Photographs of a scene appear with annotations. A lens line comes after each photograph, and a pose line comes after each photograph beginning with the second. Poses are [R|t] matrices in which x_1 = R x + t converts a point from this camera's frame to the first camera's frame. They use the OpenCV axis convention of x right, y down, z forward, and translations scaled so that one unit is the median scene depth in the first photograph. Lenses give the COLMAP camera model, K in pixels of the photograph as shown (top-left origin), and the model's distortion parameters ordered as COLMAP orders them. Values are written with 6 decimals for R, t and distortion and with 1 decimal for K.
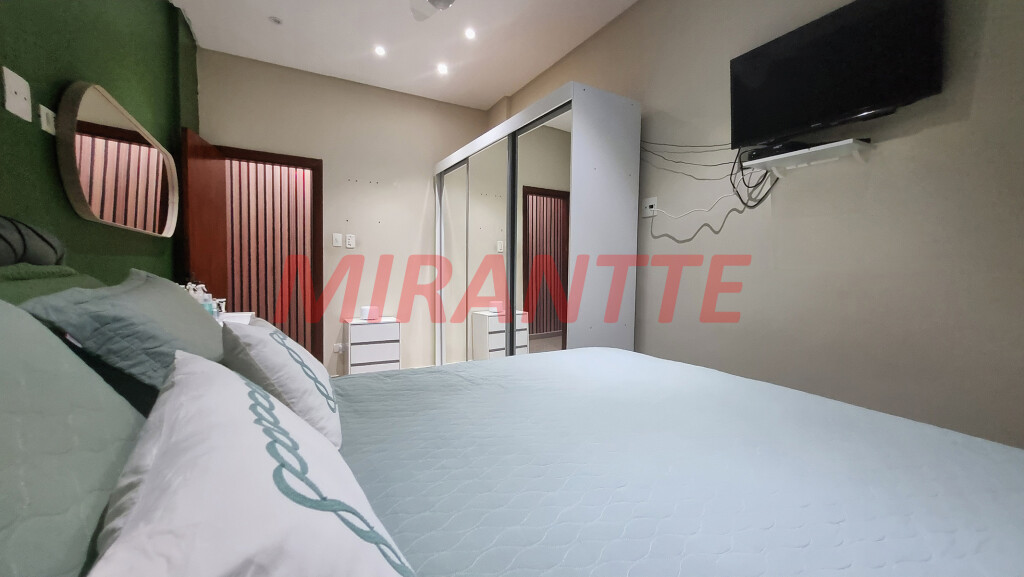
lens RADIAL K [[403.0, 0, 505.3], [0, 403.0, 288.4], [0, 0, 1]] dist [0.003845, 0.000105]
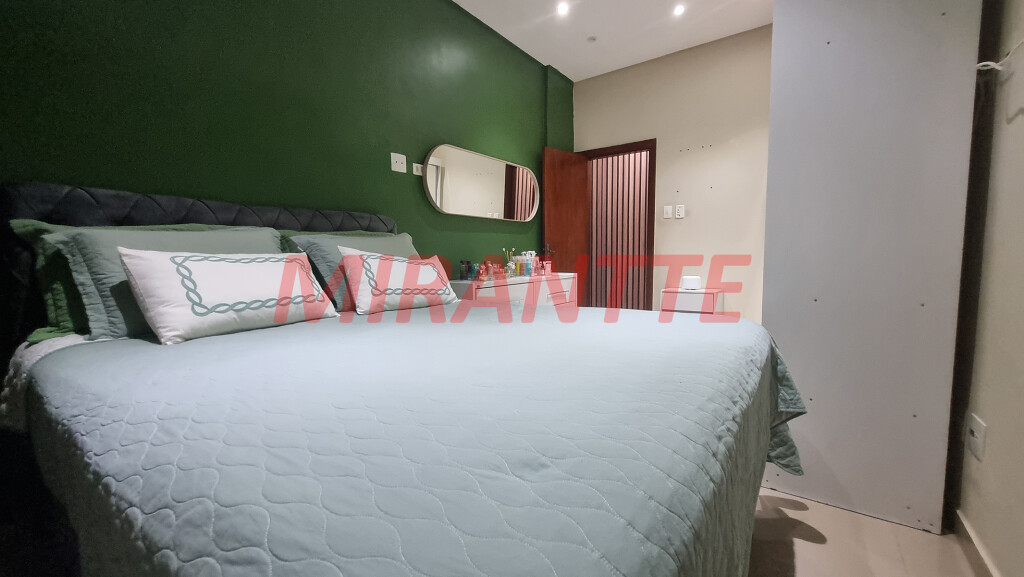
lens RADIAL K [[403.0, 0, 505.3], [0, 403.0, 288.4], [0, 0, 1]] dist [0.003845, 0.000105]
pose [[0.399335, 0.055639, -0.915115, 0.449595], [-0.027510, 0.998435, 0.048700, 0.045067], [0.916392, 0.005727, 0.400240, 0.231330]]
